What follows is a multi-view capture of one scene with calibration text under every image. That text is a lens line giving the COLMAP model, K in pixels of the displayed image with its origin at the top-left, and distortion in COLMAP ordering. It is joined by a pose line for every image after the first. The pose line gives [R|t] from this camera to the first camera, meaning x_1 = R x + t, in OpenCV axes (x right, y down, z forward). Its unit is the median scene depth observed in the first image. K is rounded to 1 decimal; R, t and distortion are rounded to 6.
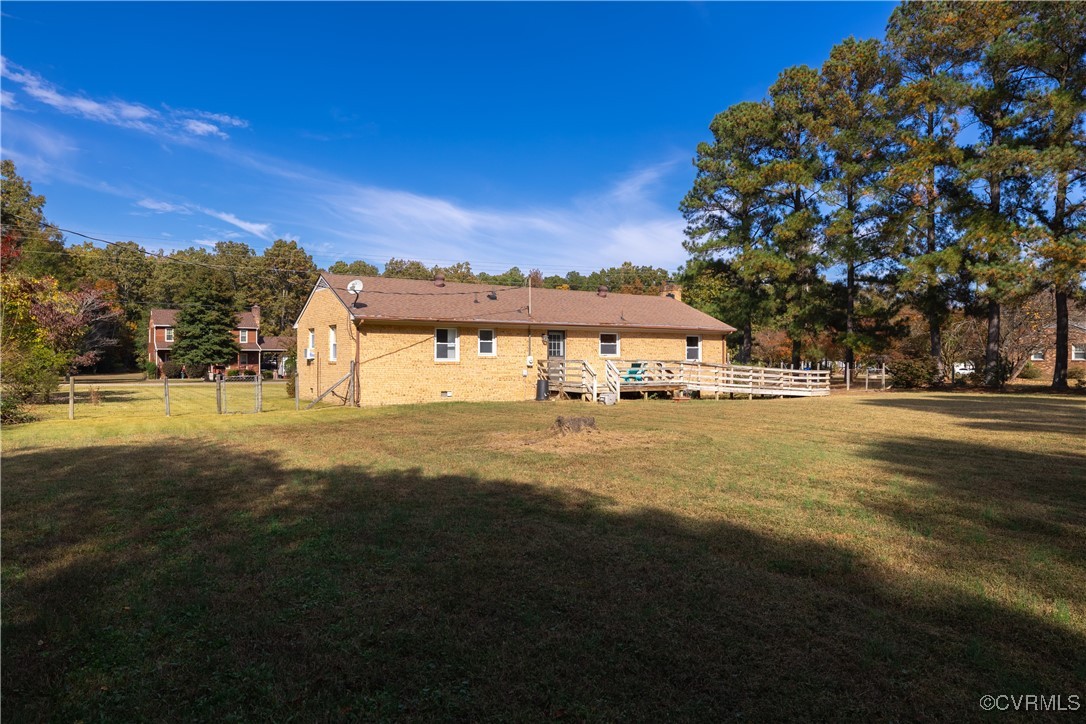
lens RADIAL K [[713.8, 0, 542.8], [0, 713.8, 363.3], [0, 0, 1]] dist [0.011642, 0.001288]
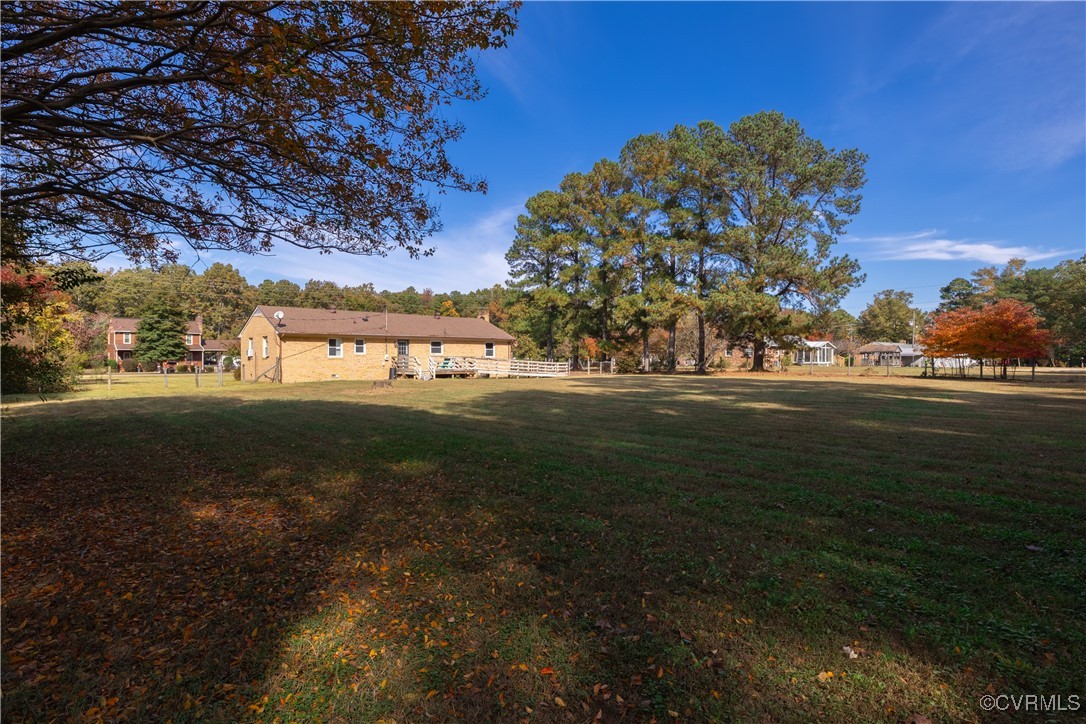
lens RADIAL K [[563.6, 0, 544.4], [0, 563.6, 359.9], [0, 0, 1]] dist [-0.000422, 0.000468]
pose [[0.983813, -0.003320, 0.179167, 0.065320], [0.003349, 0.999994, 0.000138, 0.002621], [-0.179166, 0.000464, 0.983819, -0.239032]]
